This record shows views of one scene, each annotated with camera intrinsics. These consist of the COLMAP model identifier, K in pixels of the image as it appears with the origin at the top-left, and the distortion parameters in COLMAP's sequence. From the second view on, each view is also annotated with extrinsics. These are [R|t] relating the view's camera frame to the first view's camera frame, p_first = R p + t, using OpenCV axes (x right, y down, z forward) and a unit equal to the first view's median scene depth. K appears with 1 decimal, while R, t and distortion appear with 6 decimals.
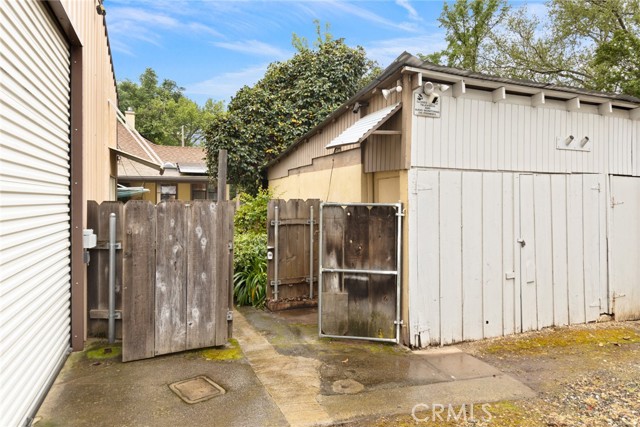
lens RADIAL K [[405.4, 0, 319.7], [0, 405.4, 201.7], [0, 0, 1]] dist [-0.004883, -0.000210]
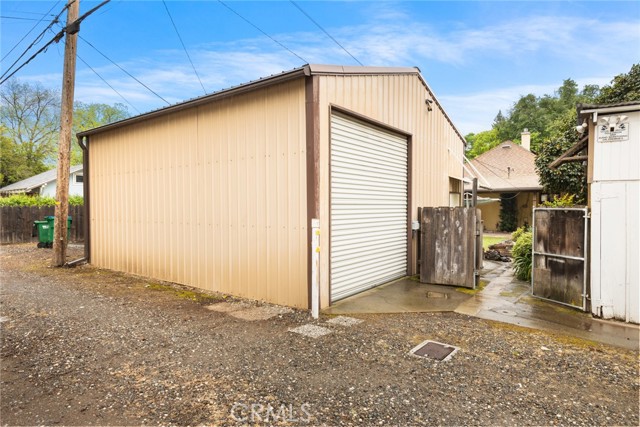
lens RADIAL K [[374.1, 0, 320.0], [0, 374.1, 213.5], [0, 0, 1]] dist [0.003201, 0.000135]
pose [[0.518052, 0.012749, -0.855254, 0.803152], [-0.001864, 0.999903, 0.013776, 0.004990], [0.855347, -0.005542, 0.518026, -0.414357]]
